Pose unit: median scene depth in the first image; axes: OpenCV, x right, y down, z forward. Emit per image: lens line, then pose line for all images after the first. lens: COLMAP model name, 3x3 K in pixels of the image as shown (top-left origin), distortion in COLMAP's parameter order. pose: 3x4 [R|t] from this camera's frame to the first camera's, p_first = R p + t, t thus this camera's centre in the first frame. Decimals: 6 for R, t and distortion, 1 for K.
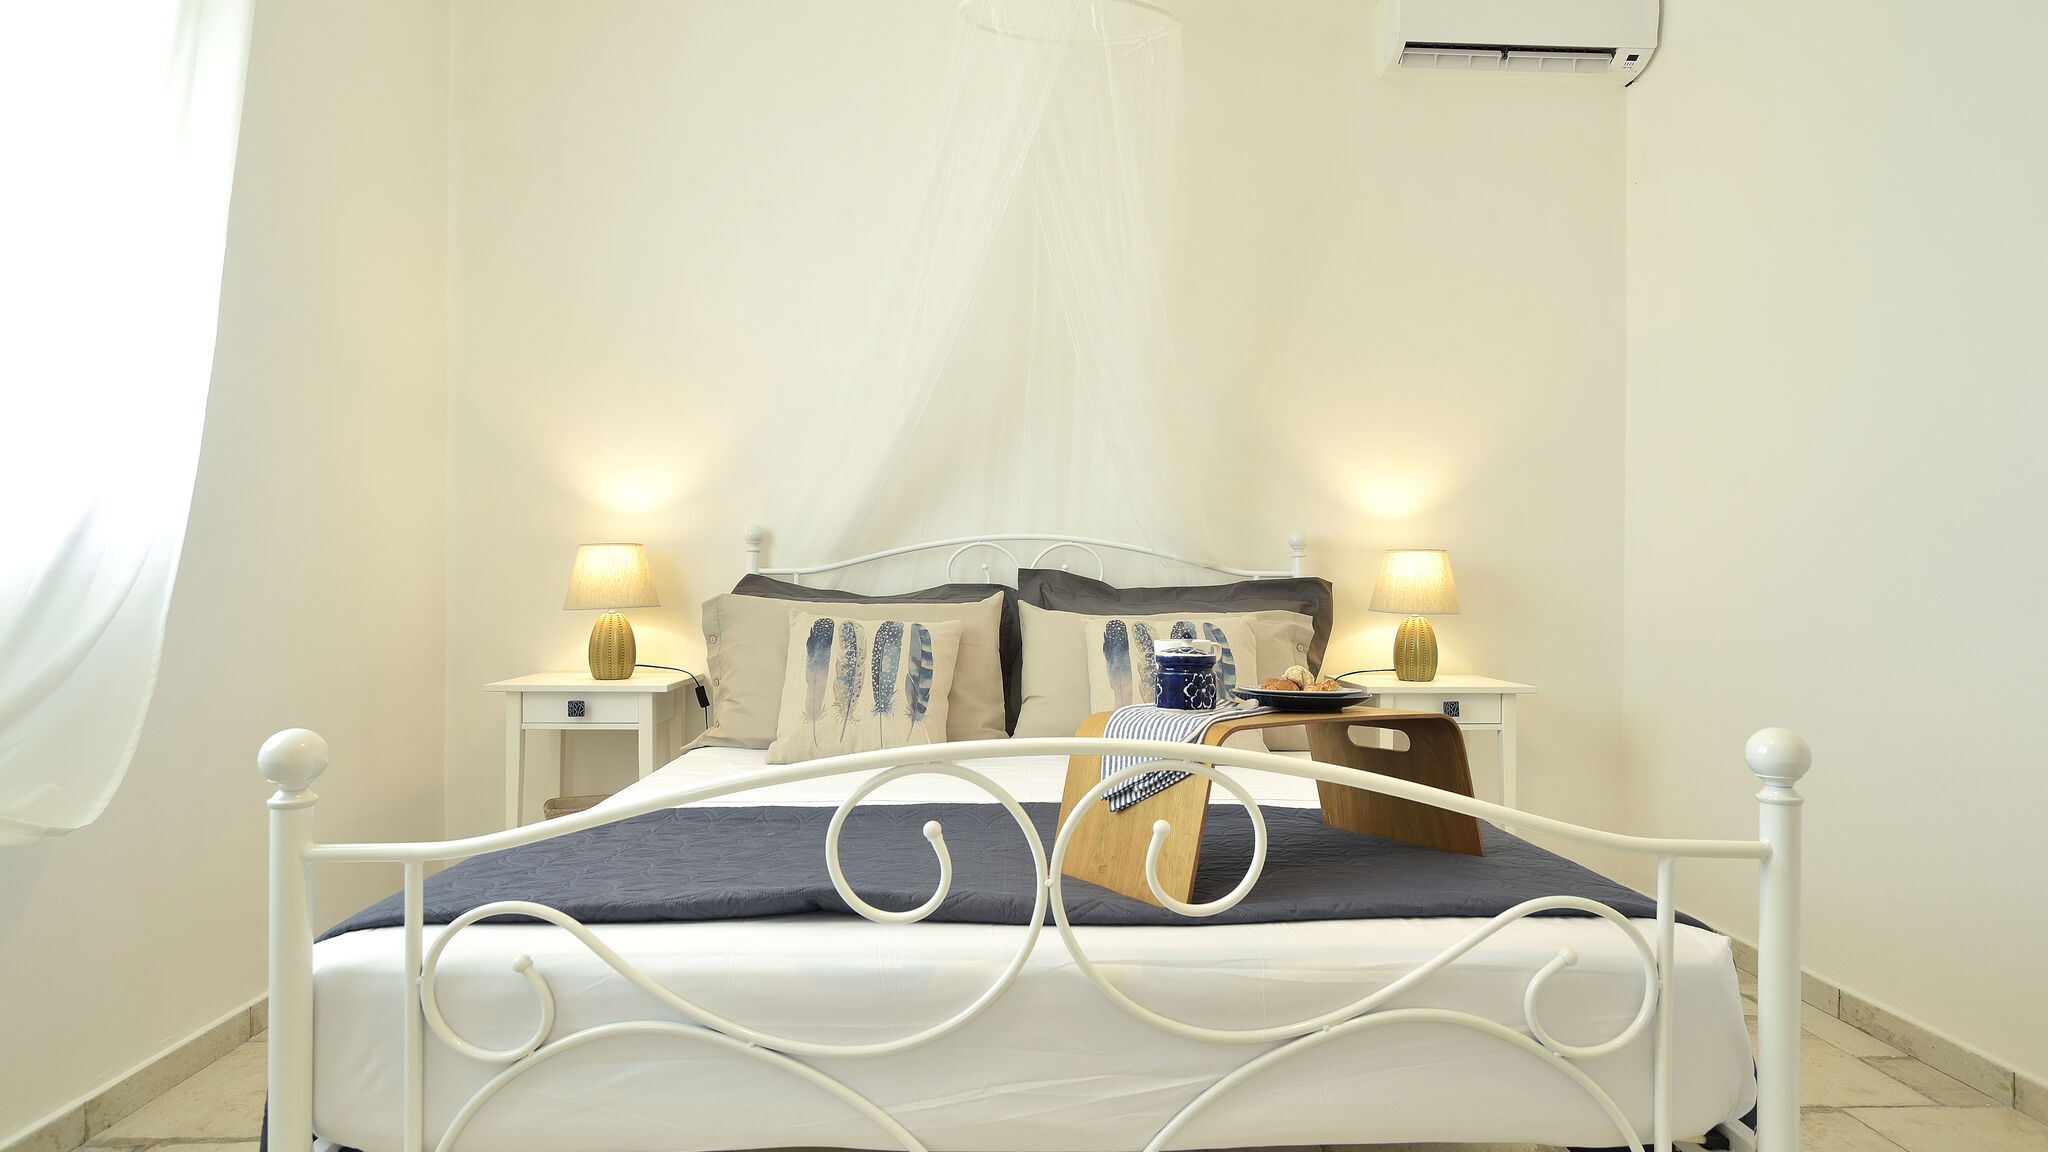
lens RADIAL K [[1029.1, 0, 1024.0], [0, 1029.1, 576.0], [0, 0, 1]] dist [-0.018029, 0.018372]
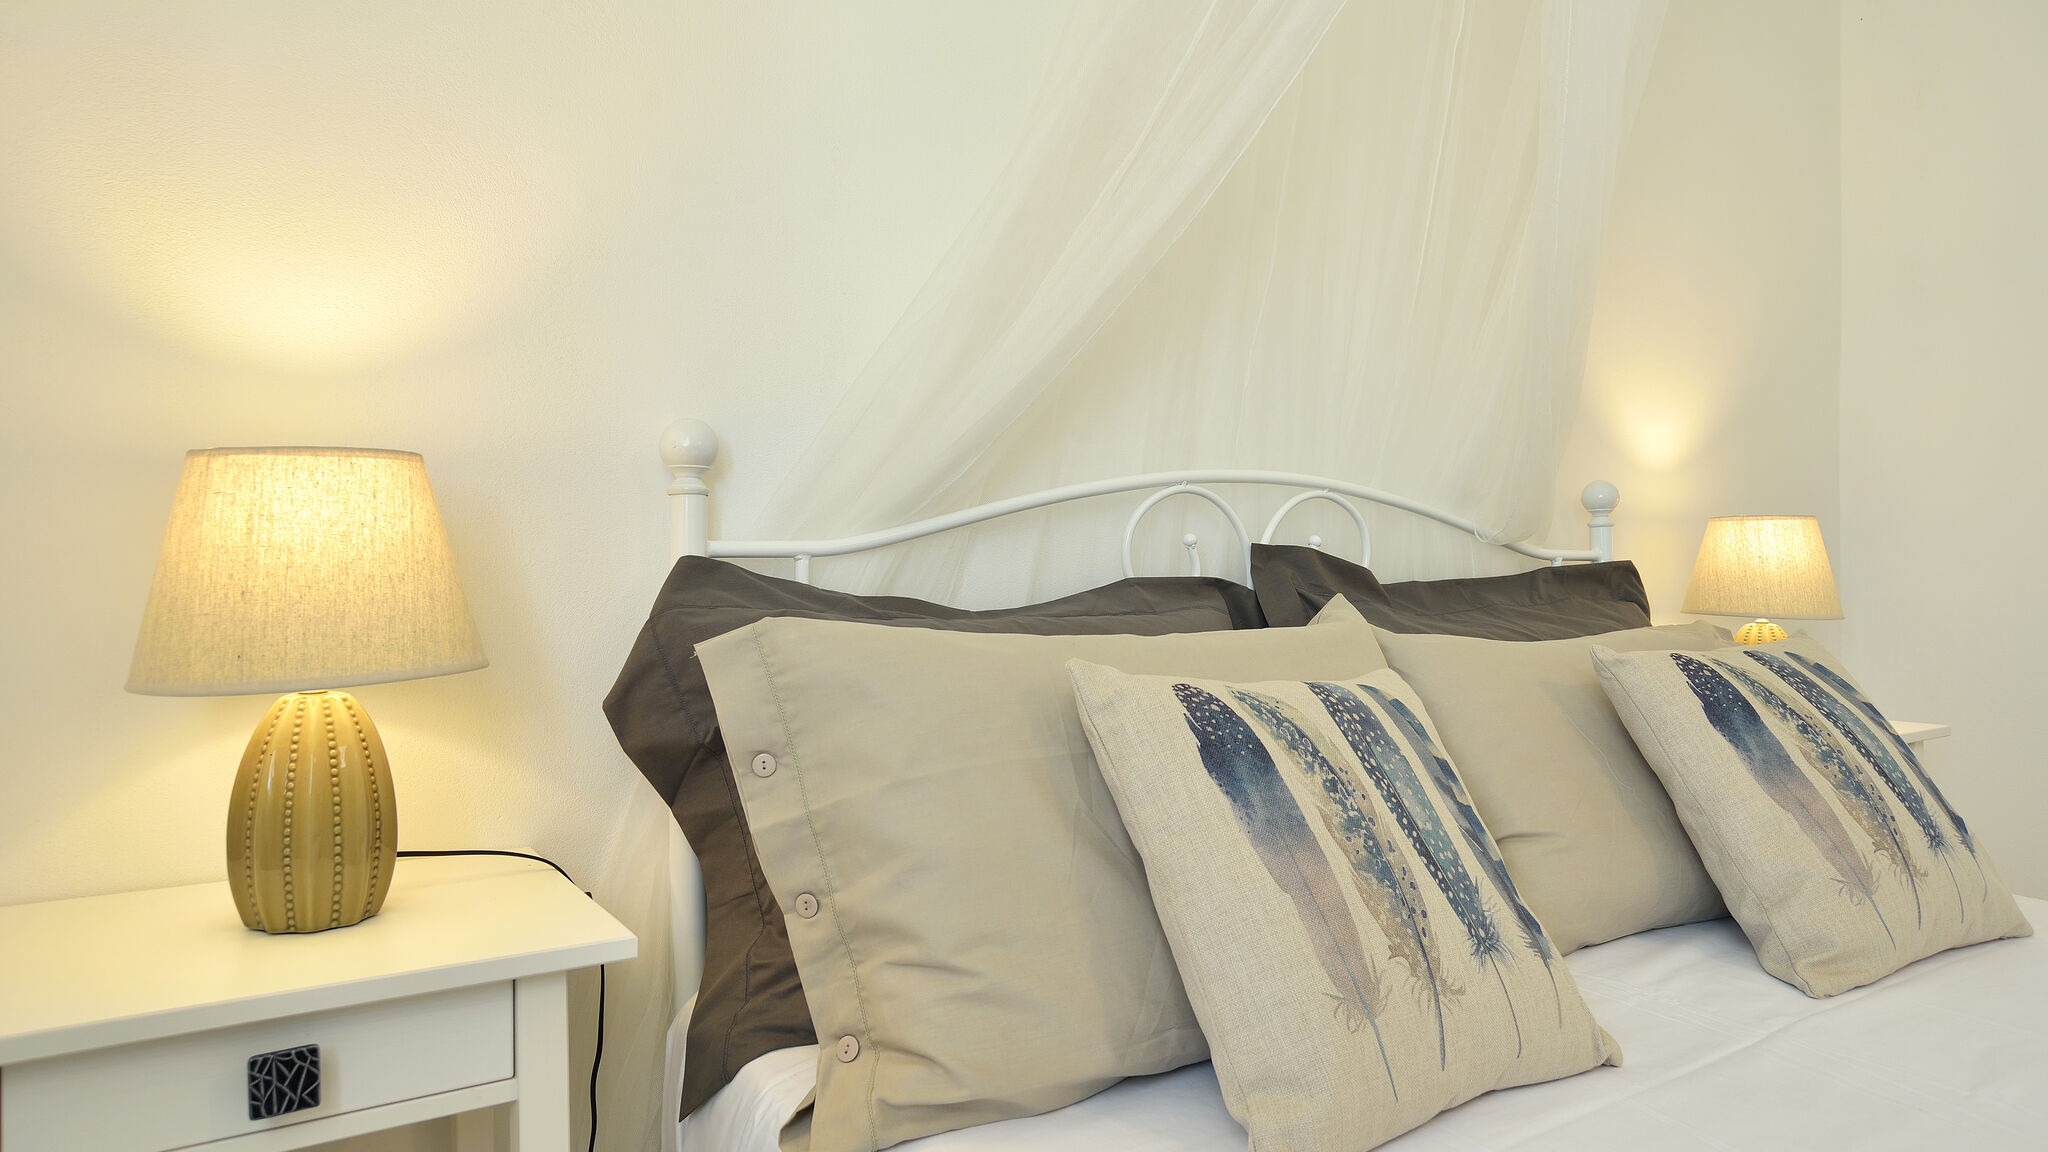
lens RADIAL K [[1229.7, 0, 1015.1], [0, 1229.7, 572.5], [0, 0, 1]] dist [-0.023014, 0.022855]
pose [[0.862966, -0.007461, 0.505206, -0.382963], [0.002043, 0.999934, 0.011278, -0.000931], [-0.505257, -0.008700, 0.862925, 0.572191]]
